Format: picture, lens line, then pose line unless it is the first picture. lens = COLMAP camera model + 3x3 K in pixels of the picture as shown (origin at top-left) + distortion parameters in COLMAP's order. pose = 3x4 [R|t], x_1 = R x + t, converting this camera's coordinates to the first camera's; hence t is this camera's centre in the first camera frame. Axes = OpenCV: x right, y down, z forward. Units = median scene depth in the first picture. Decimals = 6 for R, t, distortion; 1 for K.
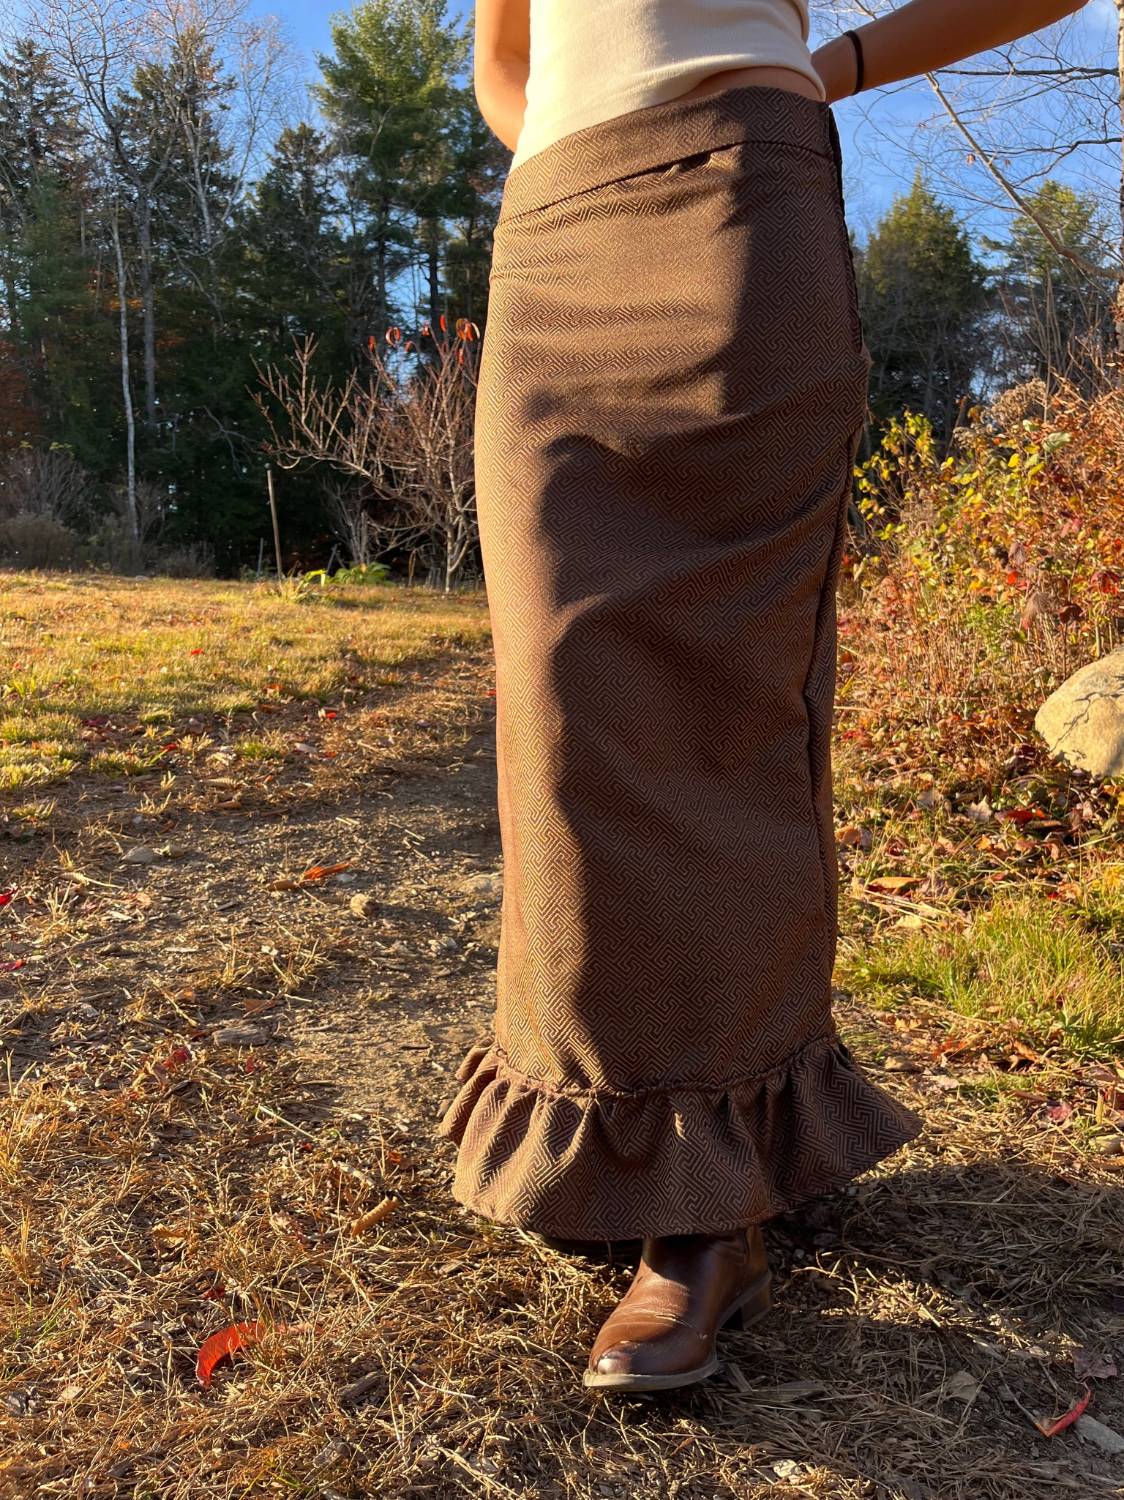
lens RADIAL K [[1118.1, 0, 540.1], [0, 1118.1, 753.0], [0, 0, 1]] dist [0.069096, -0.082754]
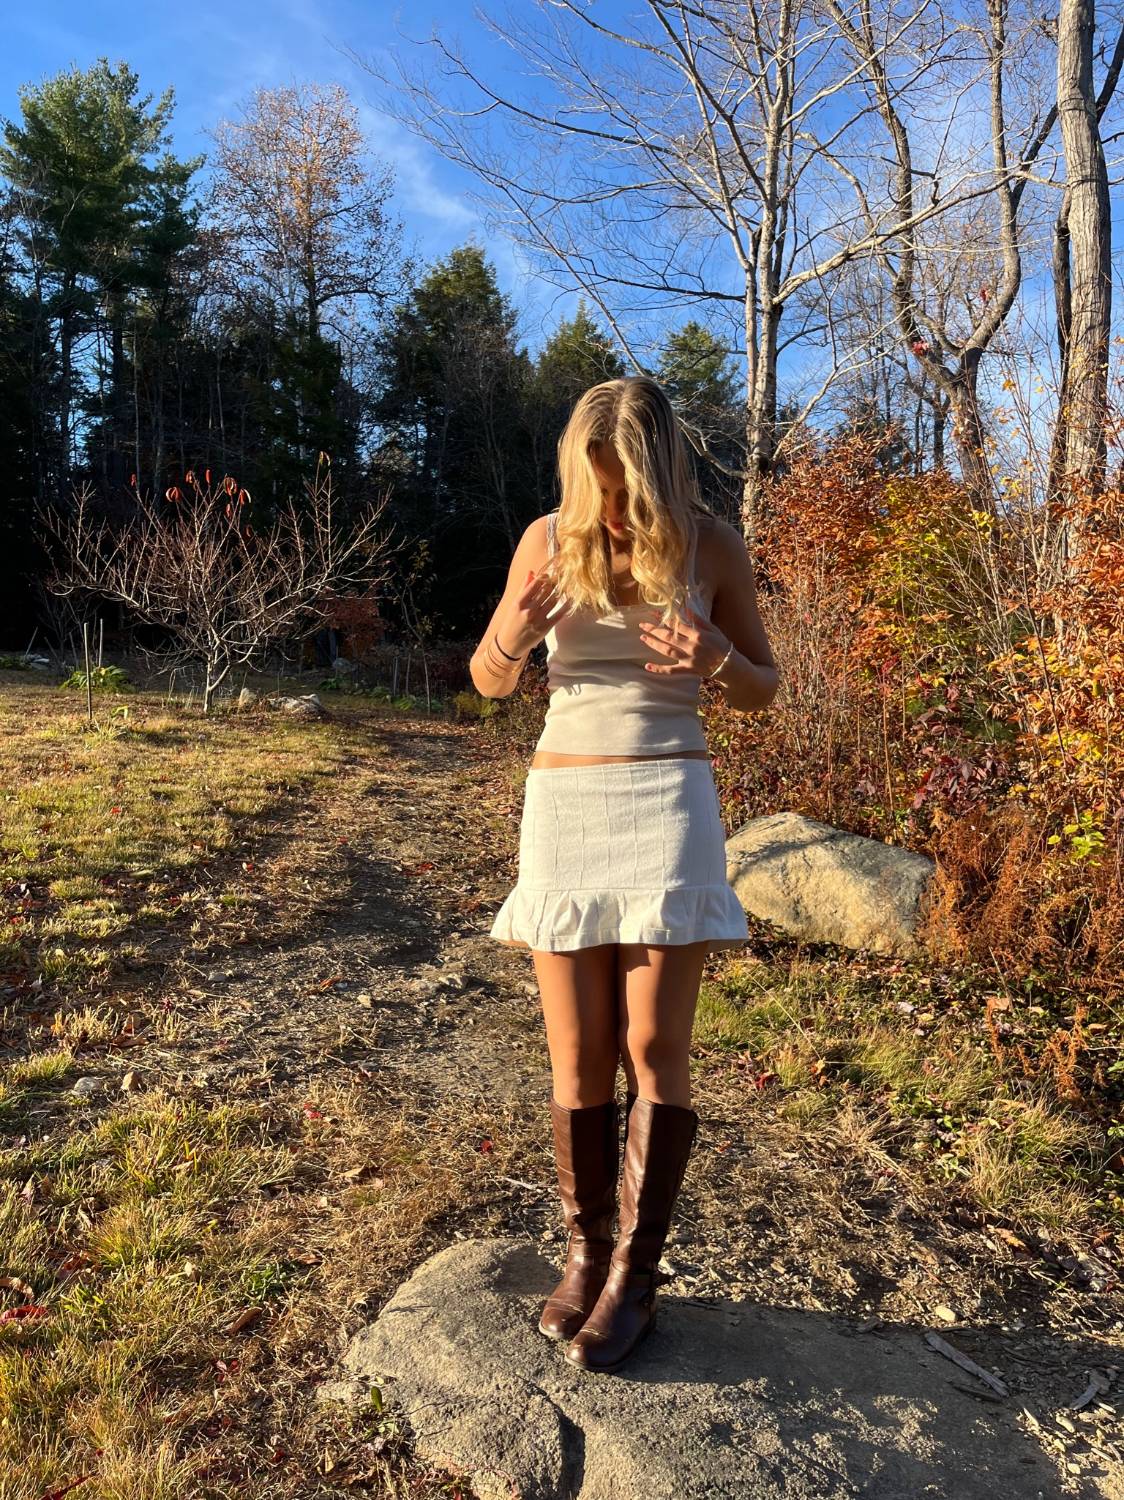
lens RADIAL K [[1073.4, 0, 545.2], [0, 1073.4, 777.2], [0, 0, 1]] dist [0.068124, -0.079078]
pose [[0.959957, 0.011549, 0.279911, -0.309276], [0.002283, 0.998794, -0.049039, -0.116249], [-0.280140, 0.047715, 0.958773, -0.642477]]
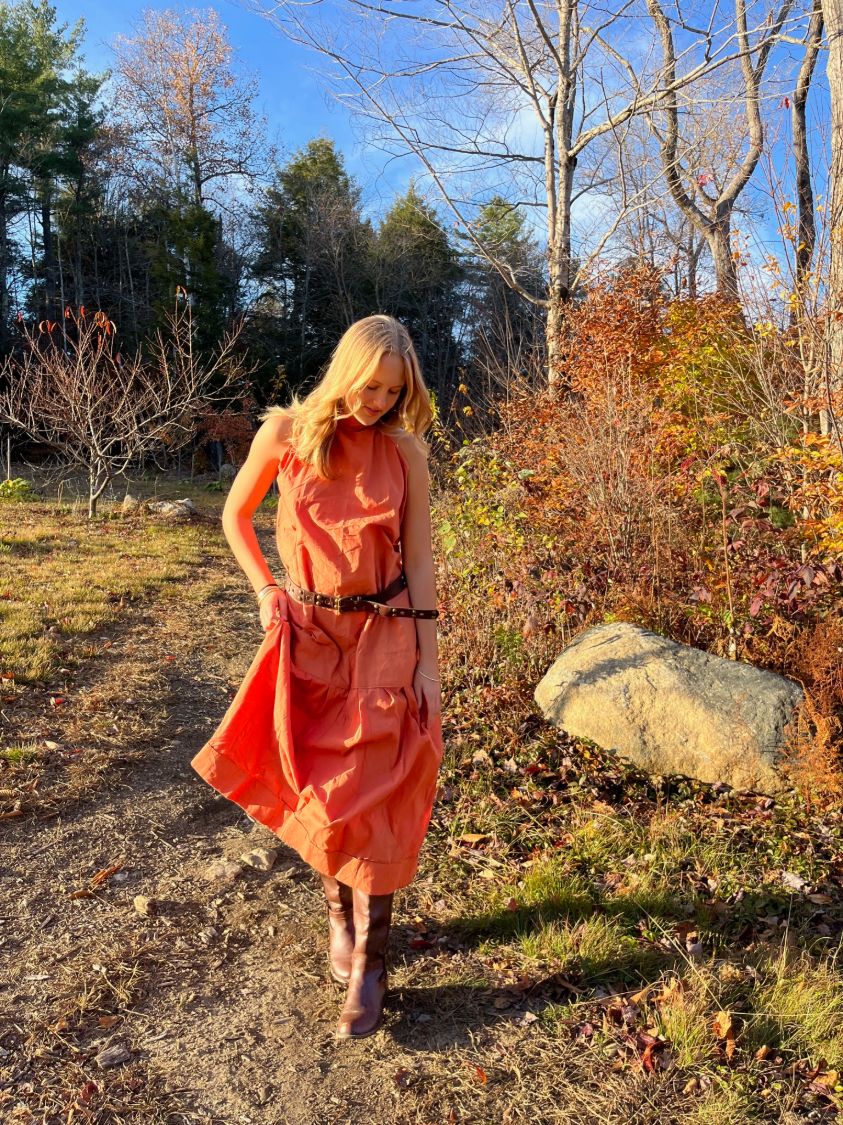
lens RADIAL K [[838.6, 0, 405.1], [0, 838.6, 564.8], [0, 0, 1]] dist [0.069096, -0.082754]
pose [[0.955807, -0.020701, 0.293266, -0.122116], [0.032021, 0.998914, -0.033852, -0.219730], [-0.292246, 0.041747, 0.955431, -0.159984]]
